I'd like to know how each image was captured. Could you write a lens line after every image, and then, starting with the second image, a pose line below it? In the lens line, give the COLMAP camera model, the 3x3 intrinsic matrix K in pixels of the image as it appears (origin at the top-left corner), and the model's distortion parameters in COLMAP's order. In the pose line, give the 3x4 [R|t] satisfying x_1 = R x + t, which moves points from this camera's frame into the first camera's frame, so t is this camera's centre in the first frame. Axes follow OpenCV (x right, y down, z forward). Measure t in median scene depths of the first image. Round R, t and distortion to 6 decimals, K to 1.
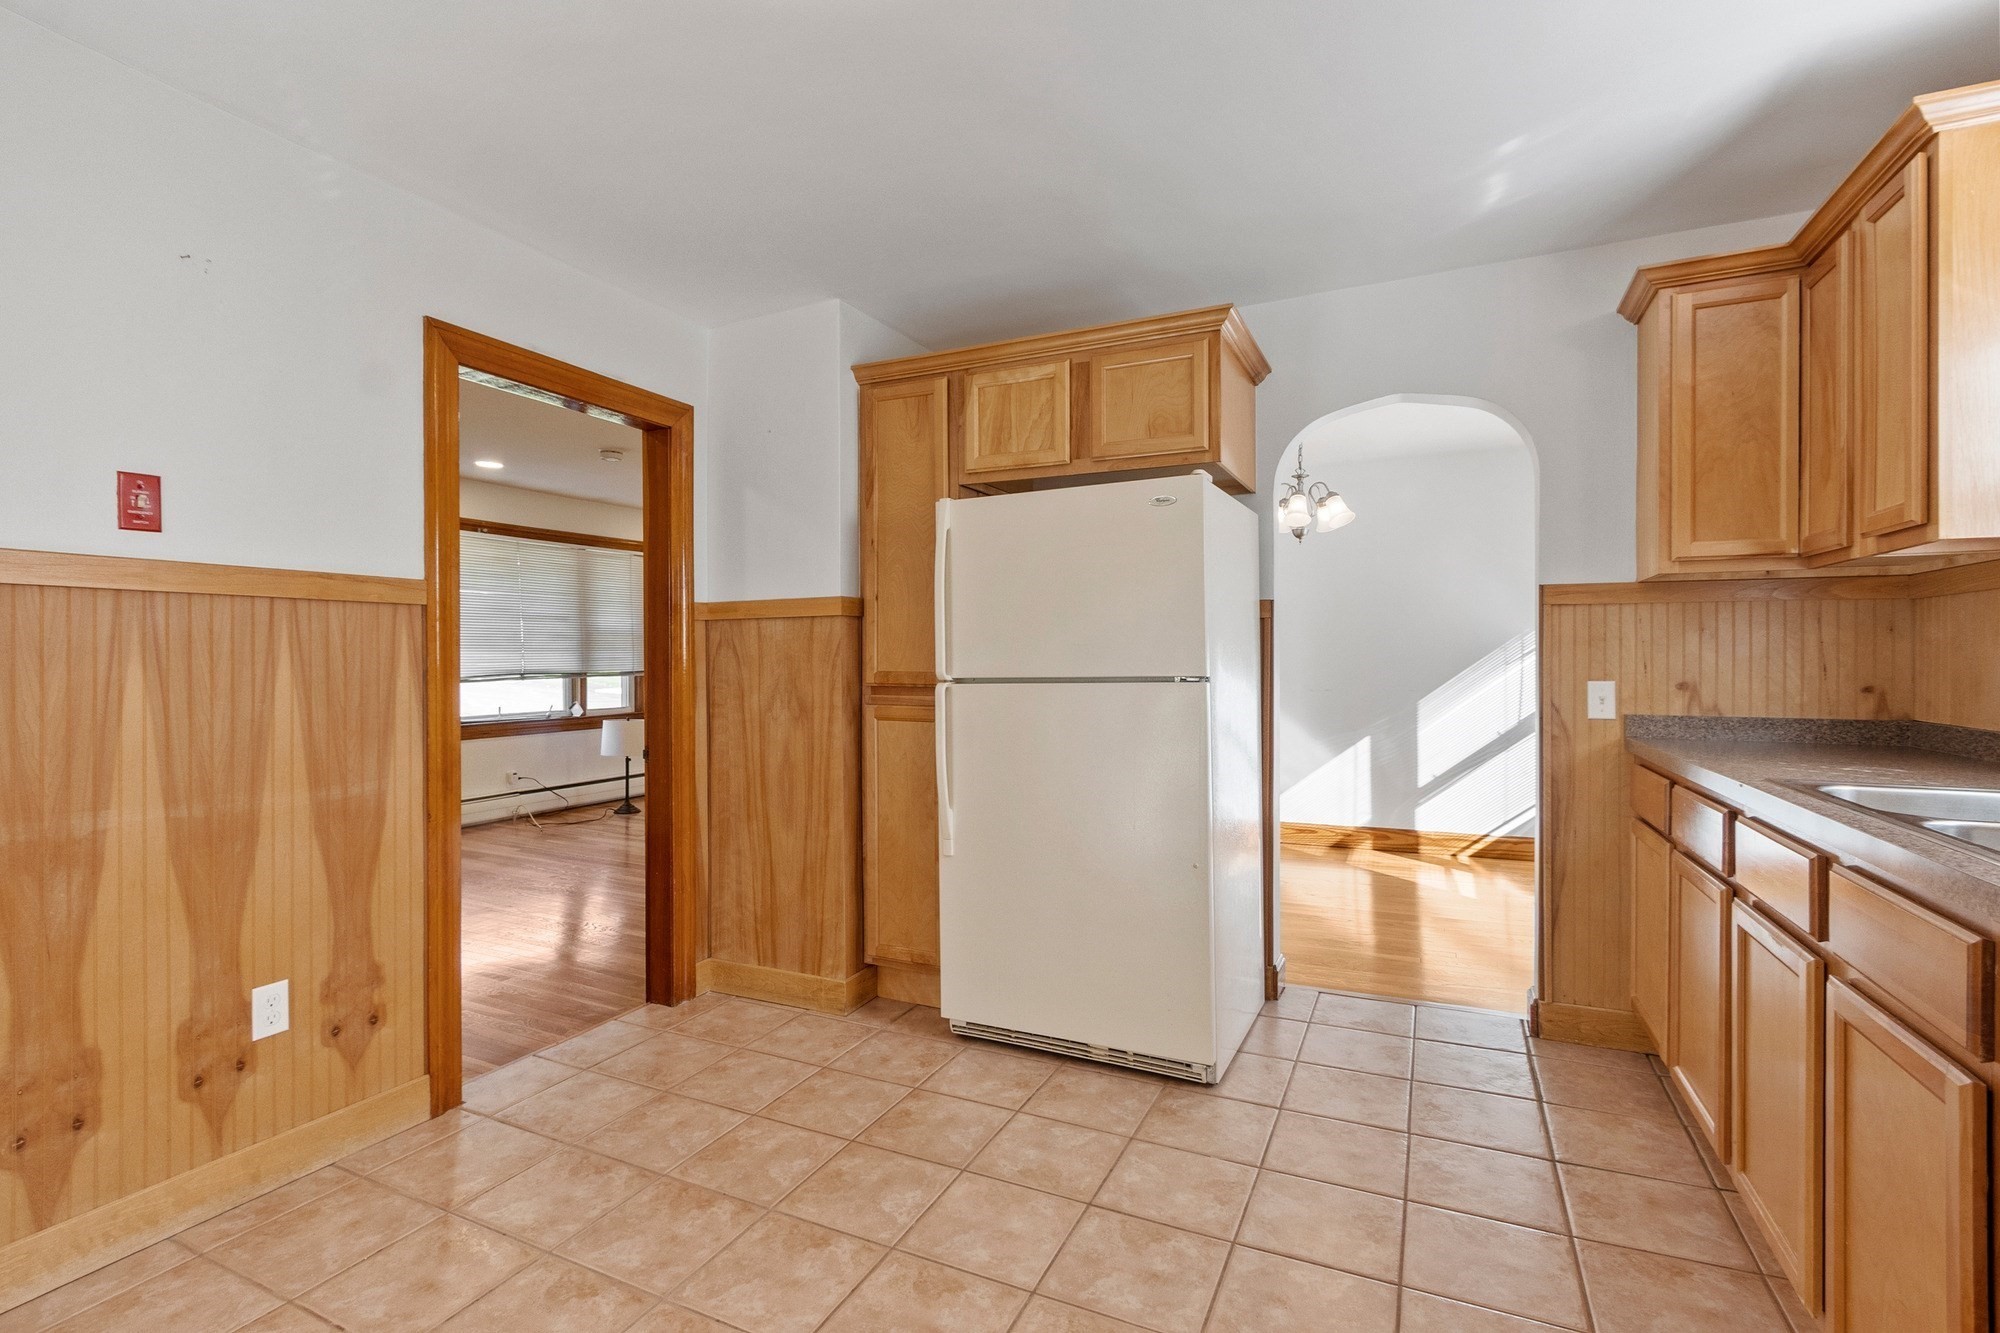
lens RADIAL K [[924.1, 0, 996.5], [0, 924.1, 653.1], [0, 0, 1]] dist [-0.001939, -0.000580]
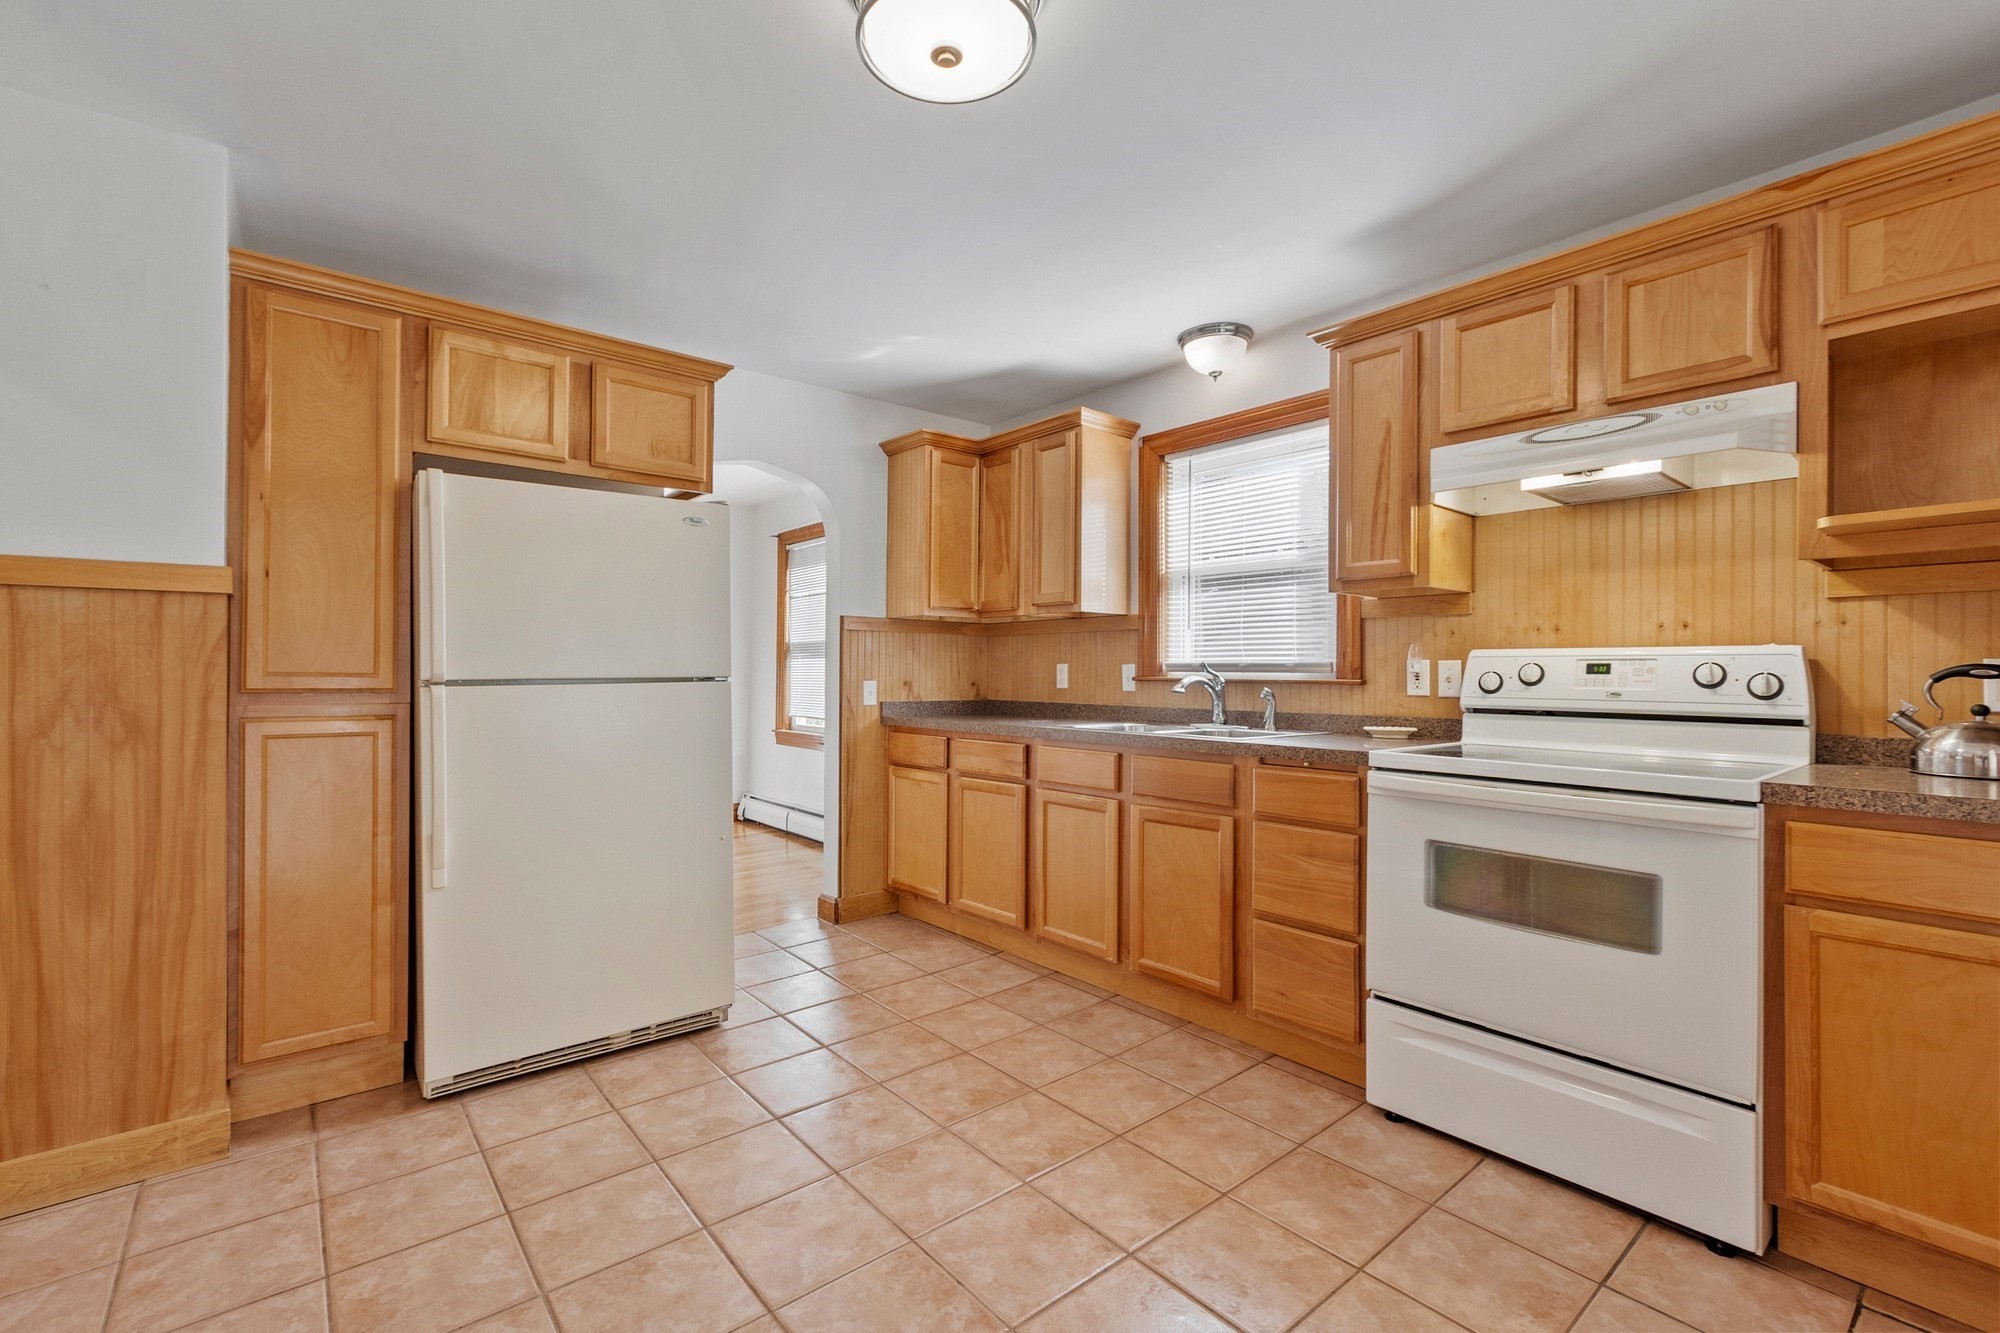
lens RADIAL K [[875.8, 0, 984.9], [0, 875.8, 664.1], [0, 0, 1]] dist [0.000084, 0.000070]
pose [[0.420365, 0.013894, 0.907249, -0.609437], [-0.008744, 0.999898, -0.011262, 0.017859], [-0.907313, -0.003199, 0.420443, 0.215192]]
